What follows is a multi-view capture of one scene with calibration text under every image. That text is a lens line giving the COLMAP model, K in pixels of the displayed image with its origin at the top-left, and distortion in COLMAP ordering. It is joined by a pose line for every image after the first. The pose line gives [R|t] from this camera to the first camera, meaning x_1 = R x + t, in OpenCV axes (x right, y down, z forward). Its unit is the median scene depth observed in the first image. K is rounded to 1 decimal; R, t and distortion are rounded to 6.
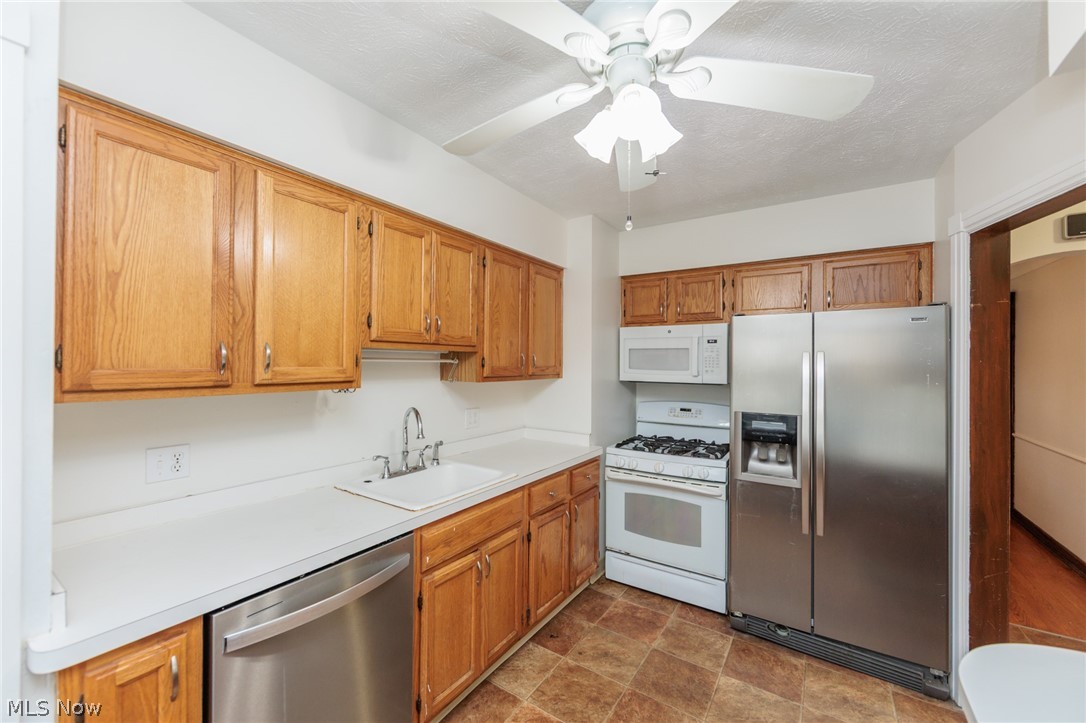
lens RADIAL K [[422.8, 0, 545.5], [0, 422.8, 360.3], [0, 0, 1]] dist [-0.000418, -0.000162]
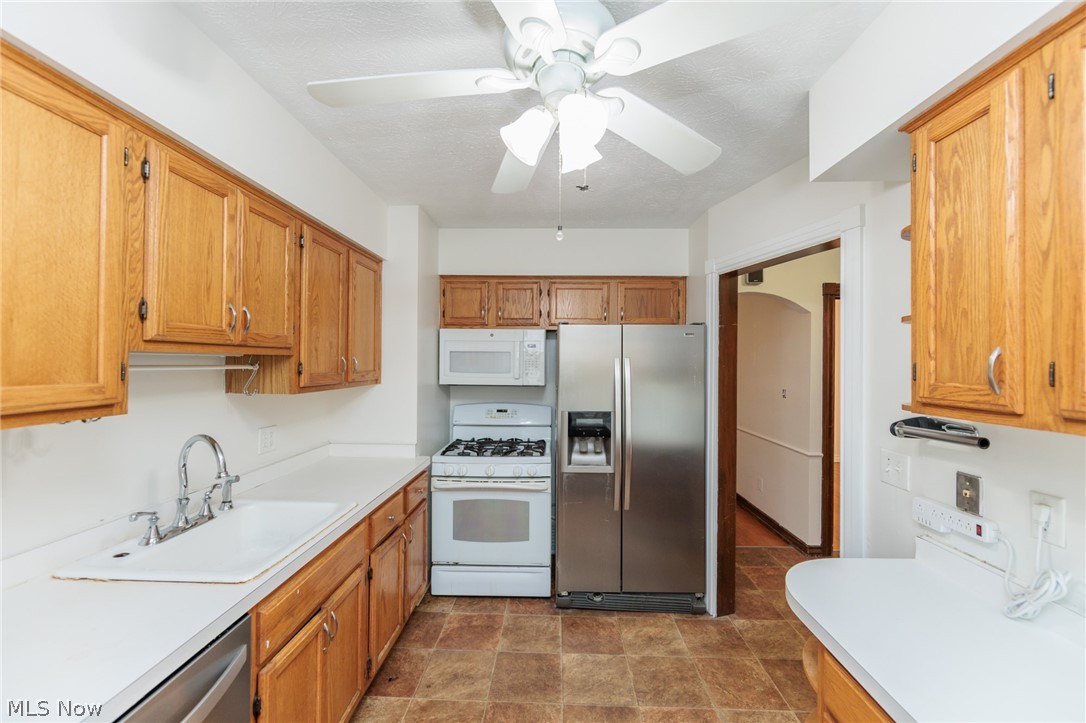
lens RADIAL K [[422.2, 0, 544.5], [0, 422.2, 360.6], [0, 0, 1]] dist [-0.001970, -0.000277]
pose [[0.851928, 0.000861, 0.523659, -0.179356], [-0.004027, 0.999980, 0.004906, -0.016635], [-0.523644, -0.006289, 0.851914, 0.094483]]
